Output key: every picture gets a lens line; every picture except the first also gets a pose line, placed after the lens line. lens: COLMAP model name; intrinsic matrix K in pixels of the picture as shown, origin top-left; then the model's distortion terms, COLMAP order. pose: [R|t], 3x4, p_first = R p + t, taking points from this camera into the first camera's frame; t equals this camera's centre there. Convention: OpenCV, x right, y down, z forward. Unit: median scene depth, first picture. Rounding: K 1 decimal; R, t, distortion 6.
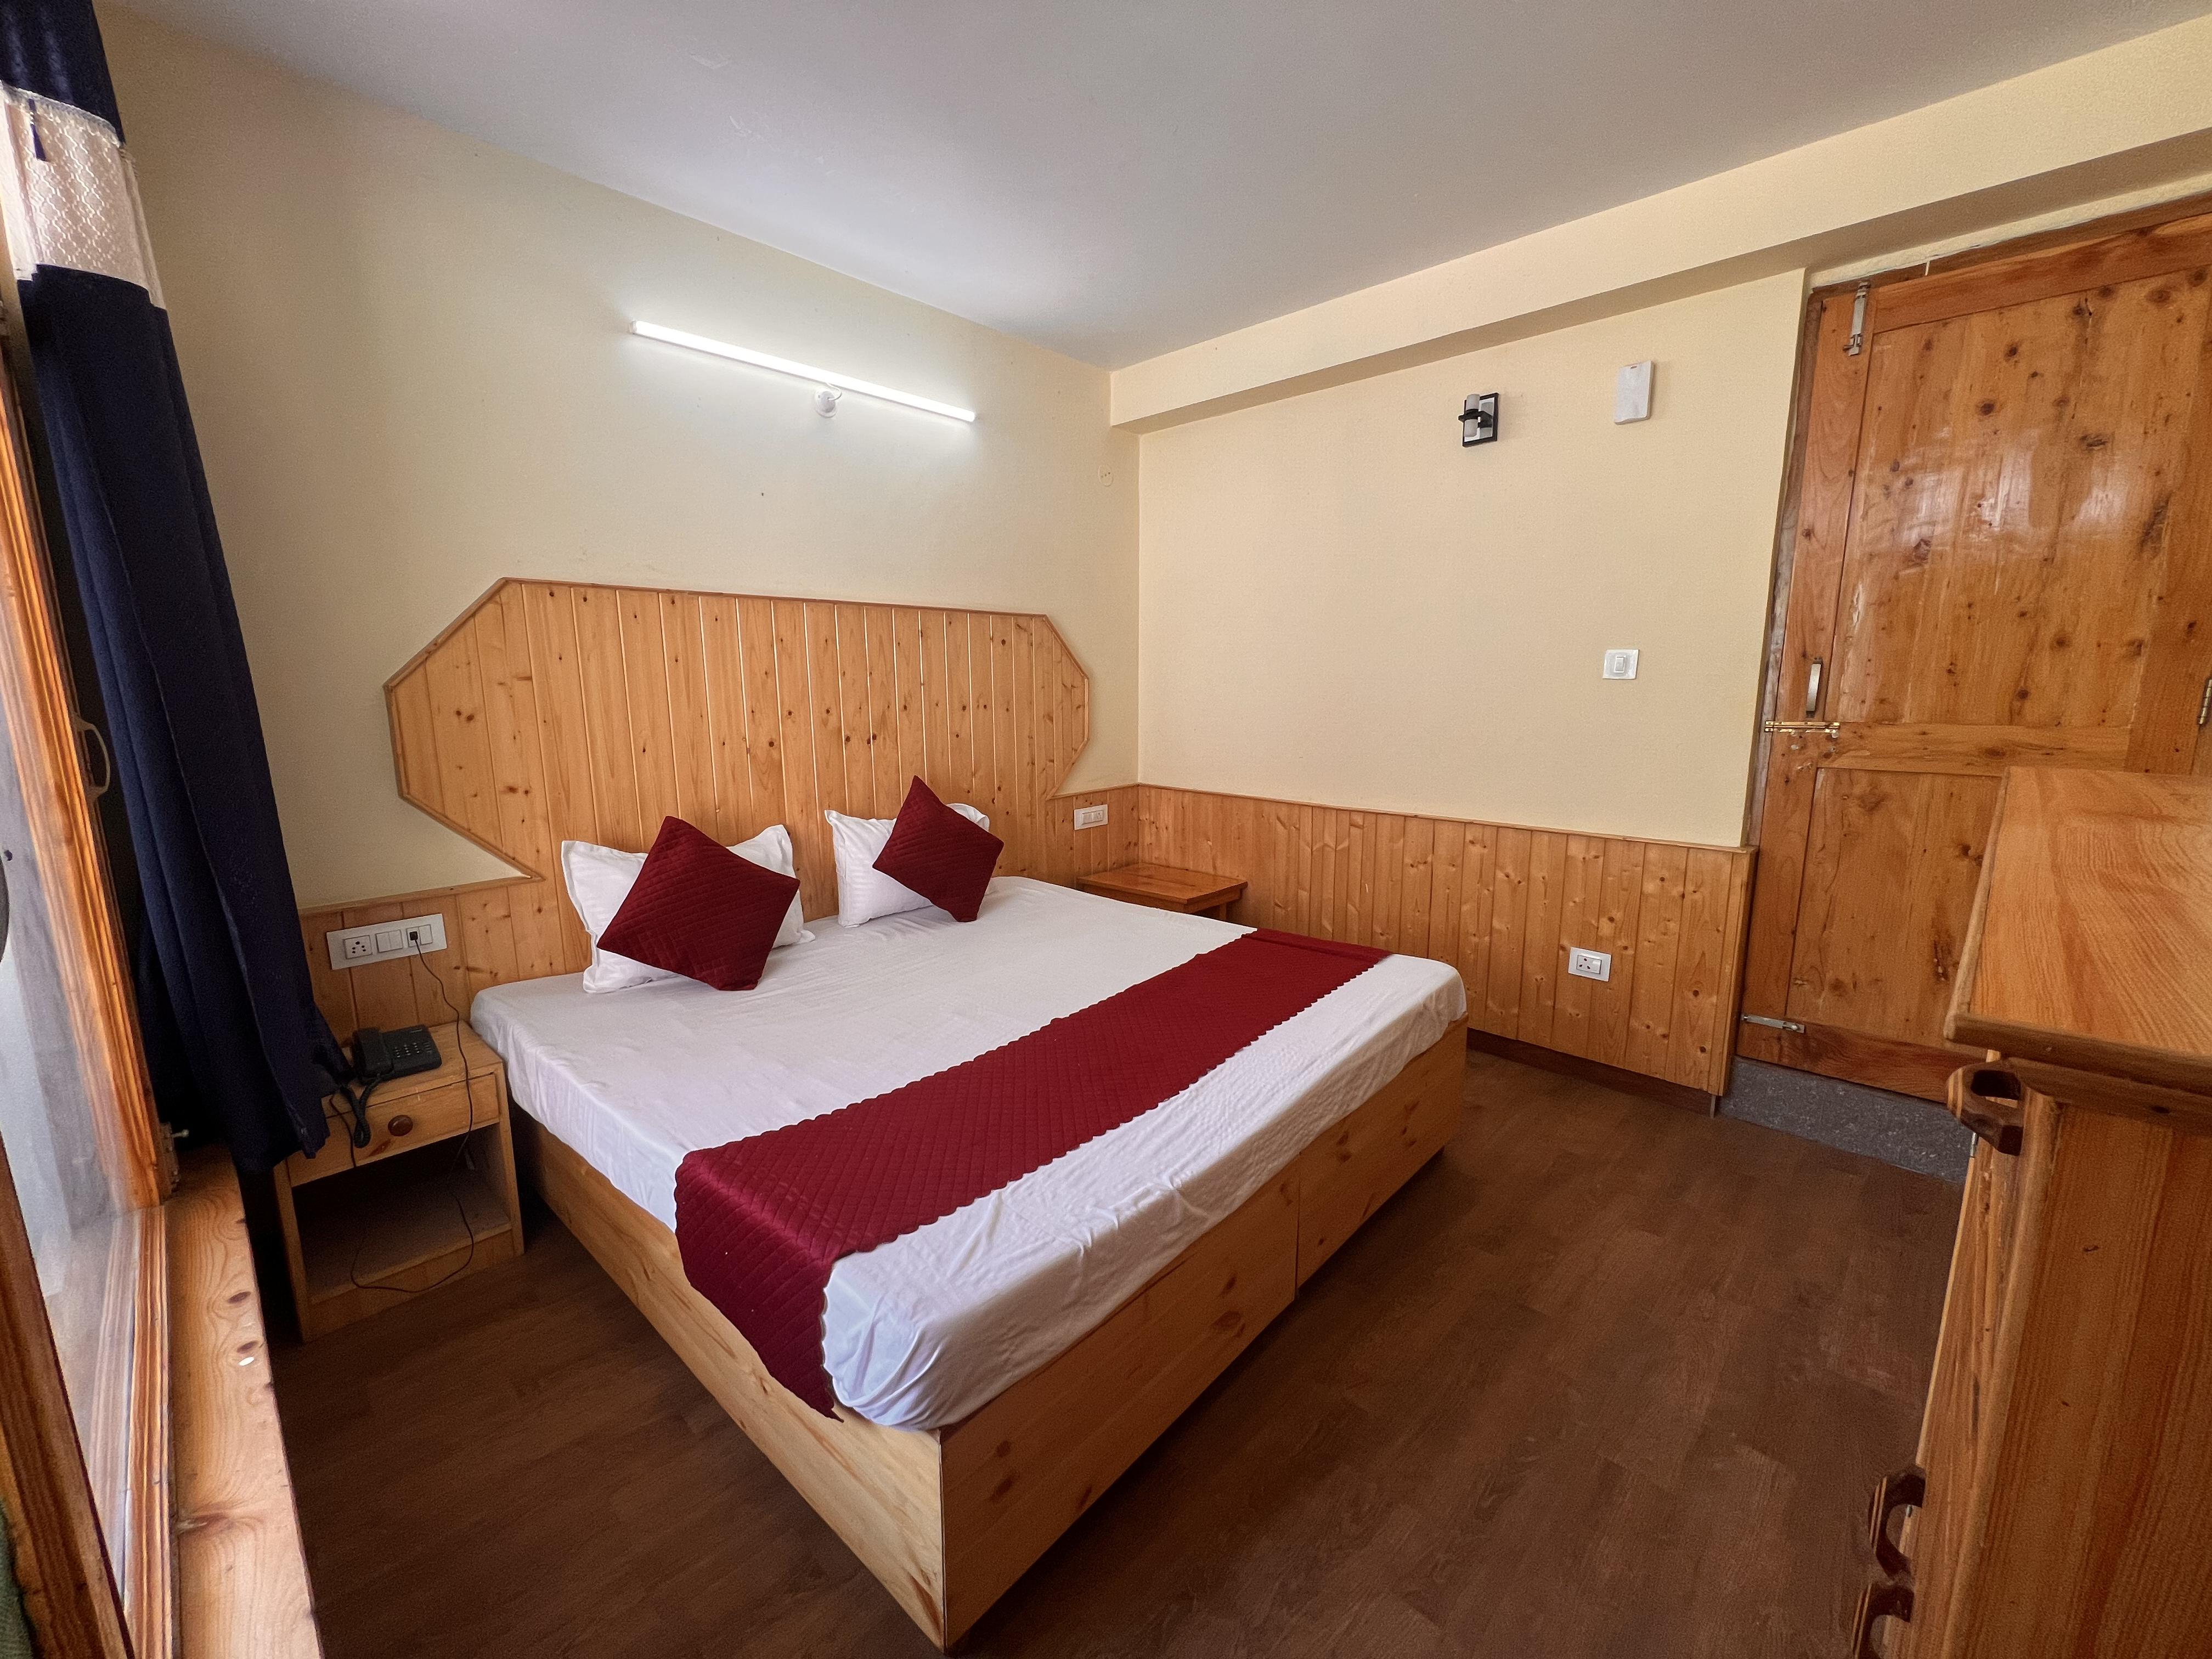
lens RADIAL K [[891.4, 0, 1094.3], [0, 891.4, 832.7], [0, 0, 1]] dist [0.001320, -0.000034]
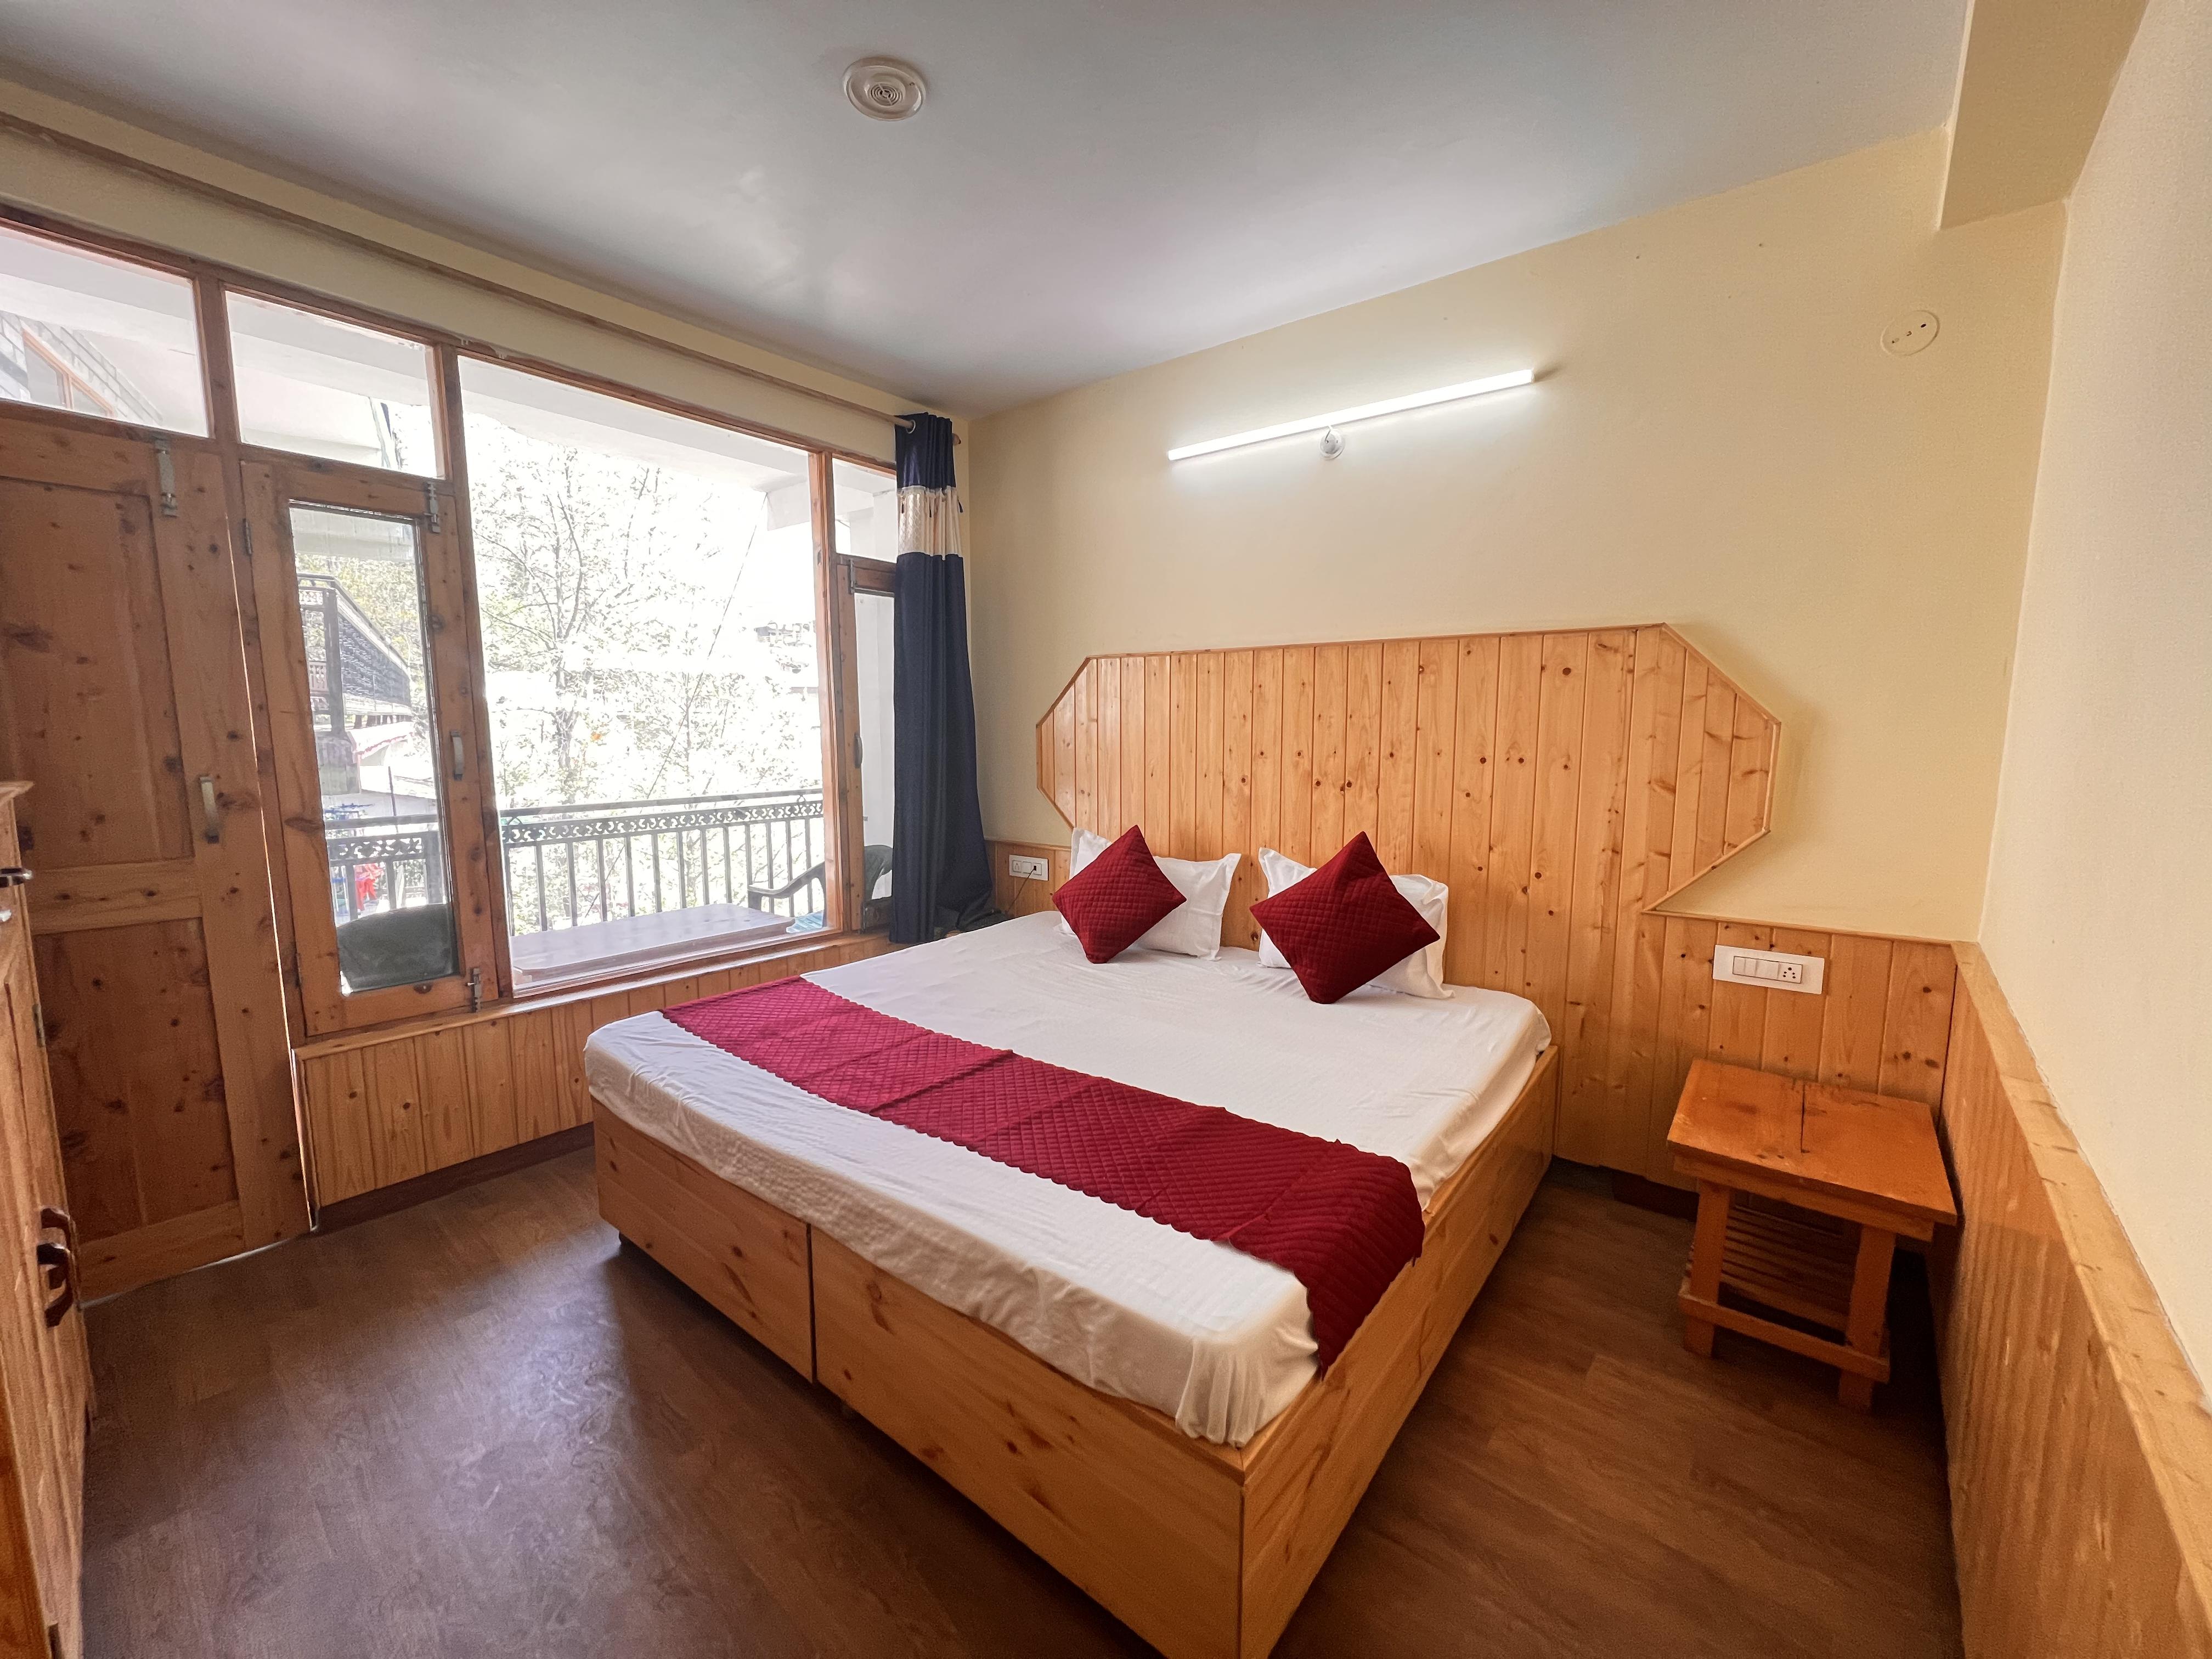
lens RADIAL K [[891.4, 0, 1093.4], [0, 891.4, 825.7], [0, 0, 1]] dist [0.001320, -0.000034]
pose [[0.064902, 0.126469, -0.989845, 0.666723], [-0.169608, 0.978902, 0.113950, -0.127105], [0.983372, 0.160490, 0.084983, 0.674245]]
